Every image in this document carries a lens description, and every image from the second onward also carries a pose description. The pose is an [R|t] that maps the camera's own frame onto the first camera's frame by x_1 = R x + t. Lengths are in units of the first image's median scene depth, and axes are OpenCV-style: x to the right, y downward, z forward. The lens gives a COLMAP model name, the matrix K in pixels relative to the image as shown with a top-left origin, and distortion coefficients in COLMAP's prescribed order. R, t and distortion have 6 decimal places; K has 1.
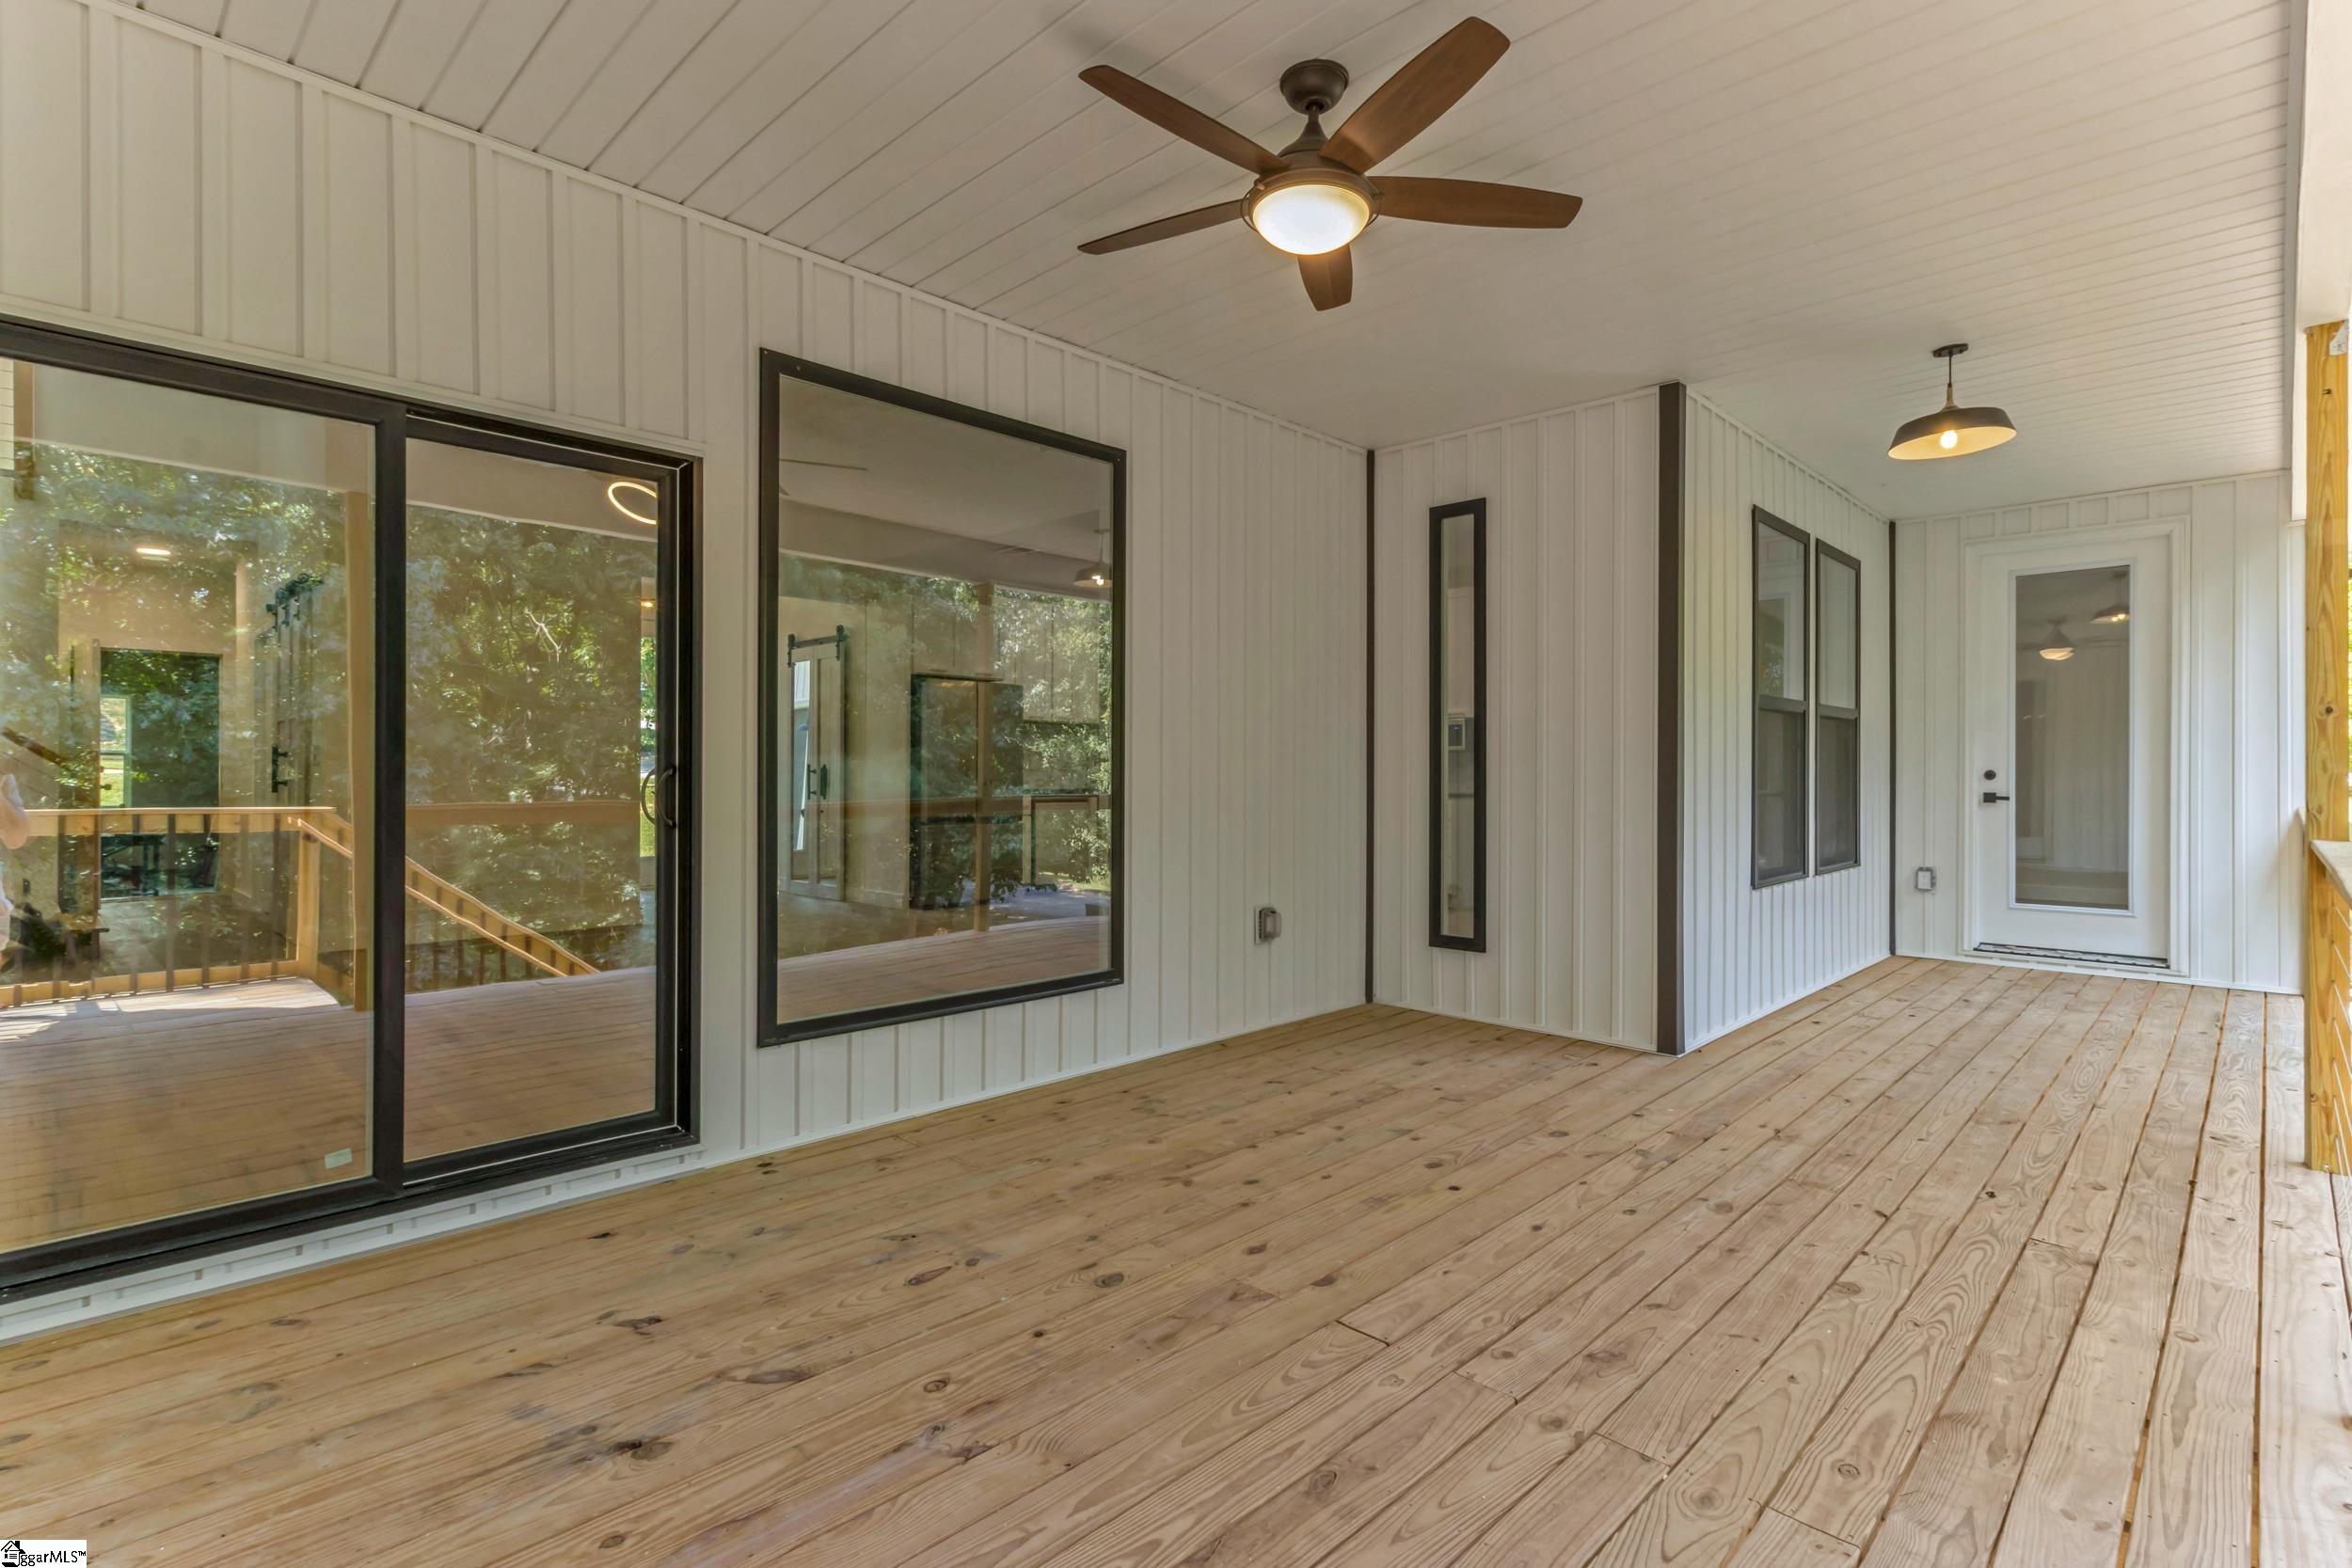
lens RADIAL K [[1123.2, 0, 1182.5], [0, 1123.2, 780.0], [0, 0, 1]] dist [0.005202, 0.000954]
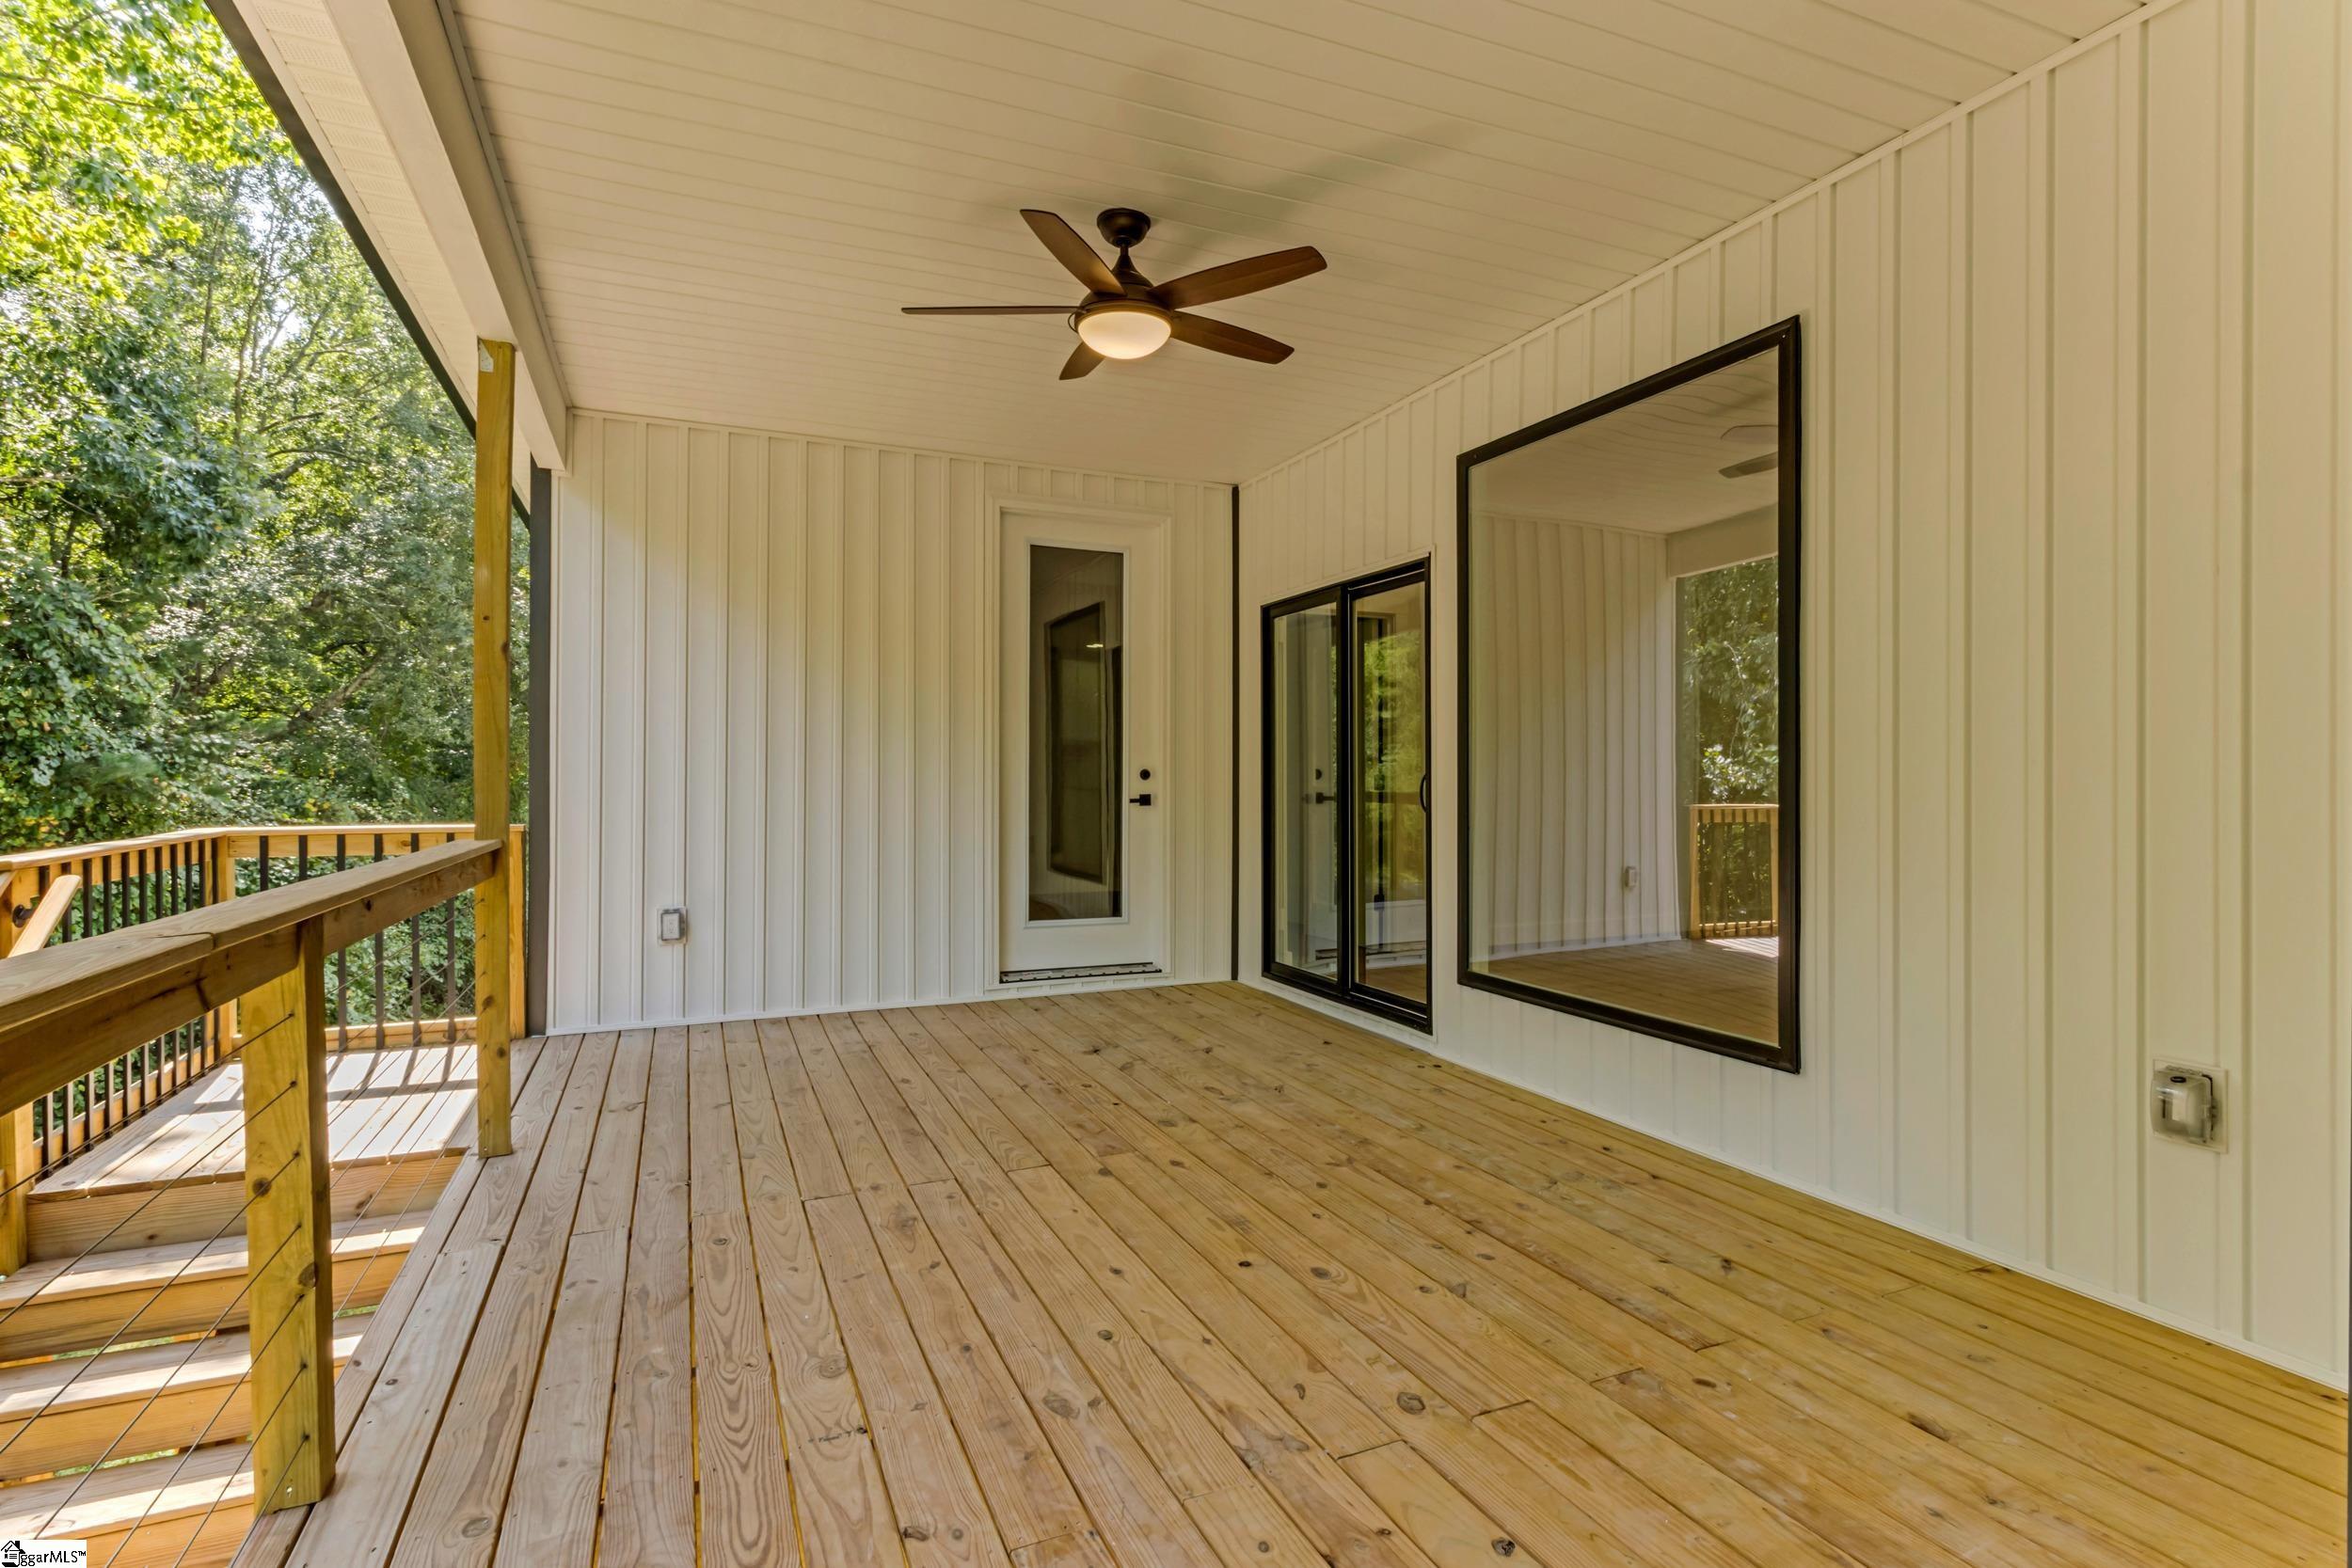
lens RADIAL K [[1123.2, 0, 1182.5], [0, 1123.2, 780.0], [0, 0, 1]] dist [0.005202, 0.000954]
pose [[-0.371666, -0.001794, -0.928365, 1.088379], [-0.006710, 0.999977, 0.000754, -0.002013], [0.928342, 0.006510, -0.371670, 1.319161]]
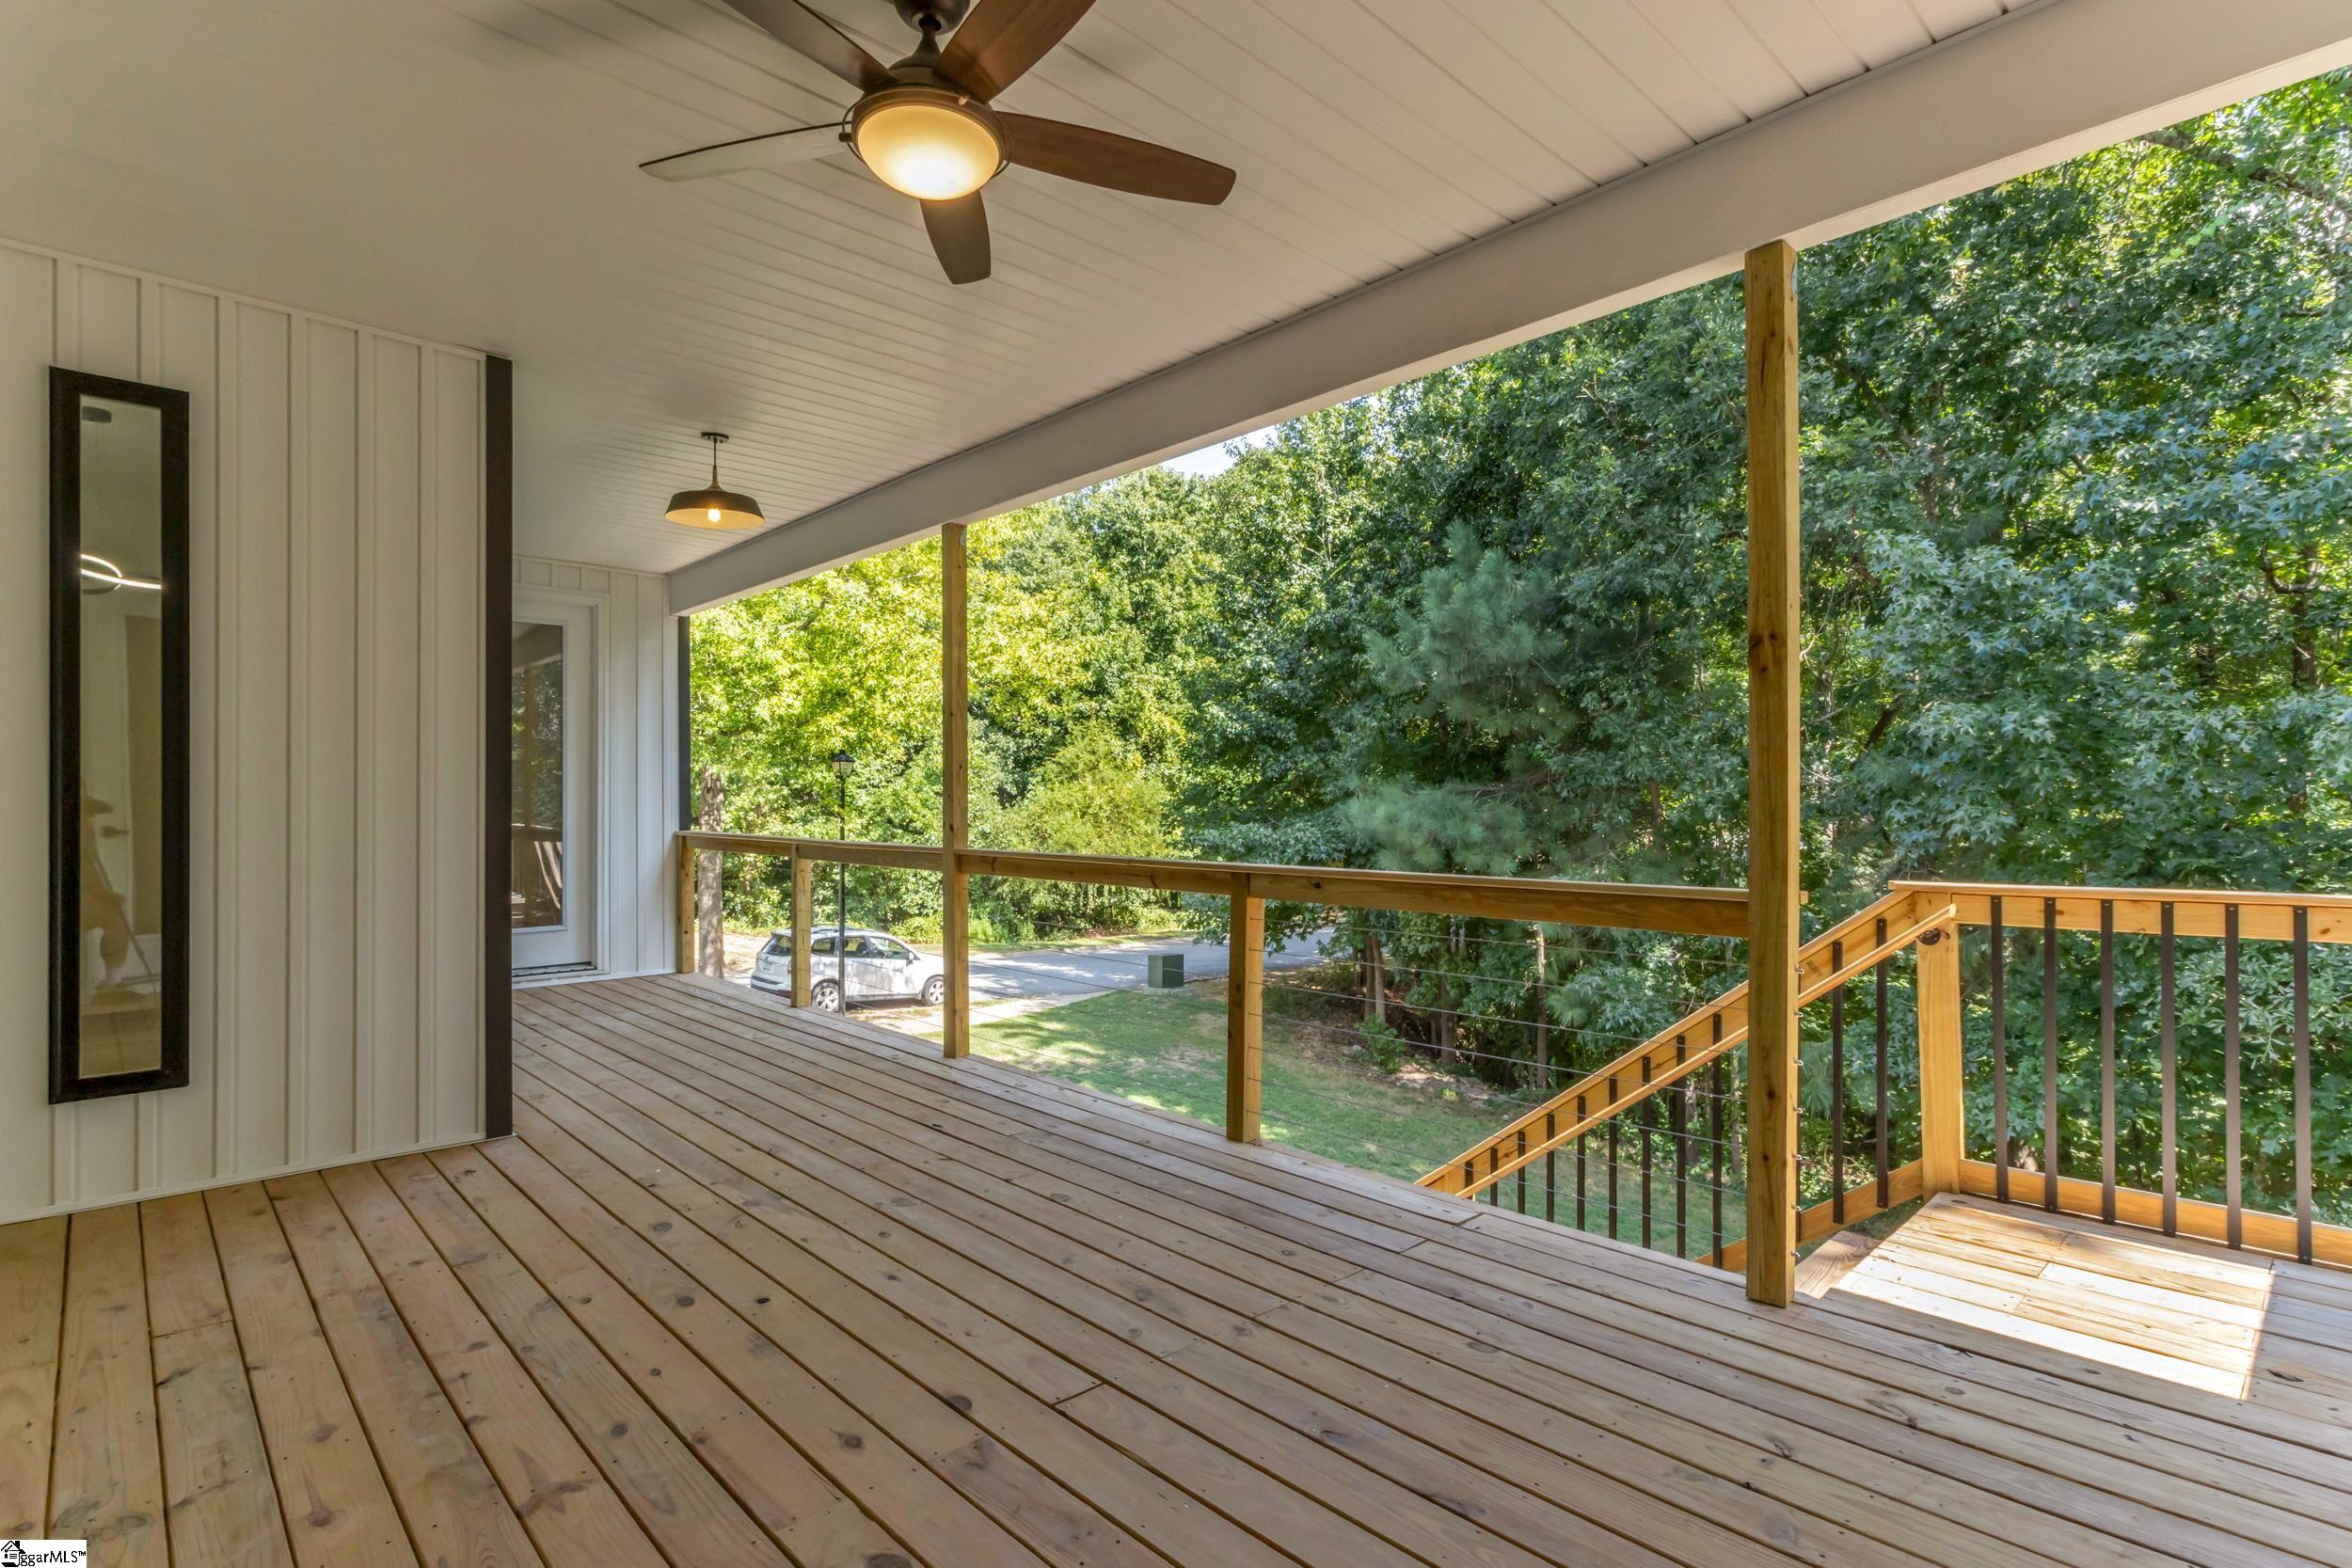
lens RADIAL K [[1147.6, 0, 1176.0], [0, 1147.6, 784.0], [0, 0, 1]] dist [0.003091, 0.000377]
pose [[0.051669, 0.013575, 0.998572, -0.635964], [0.008919, 0.999861, -0.014054, -0.011894], [-0.998624, 0.009633, 0.051541, 0.666181]]
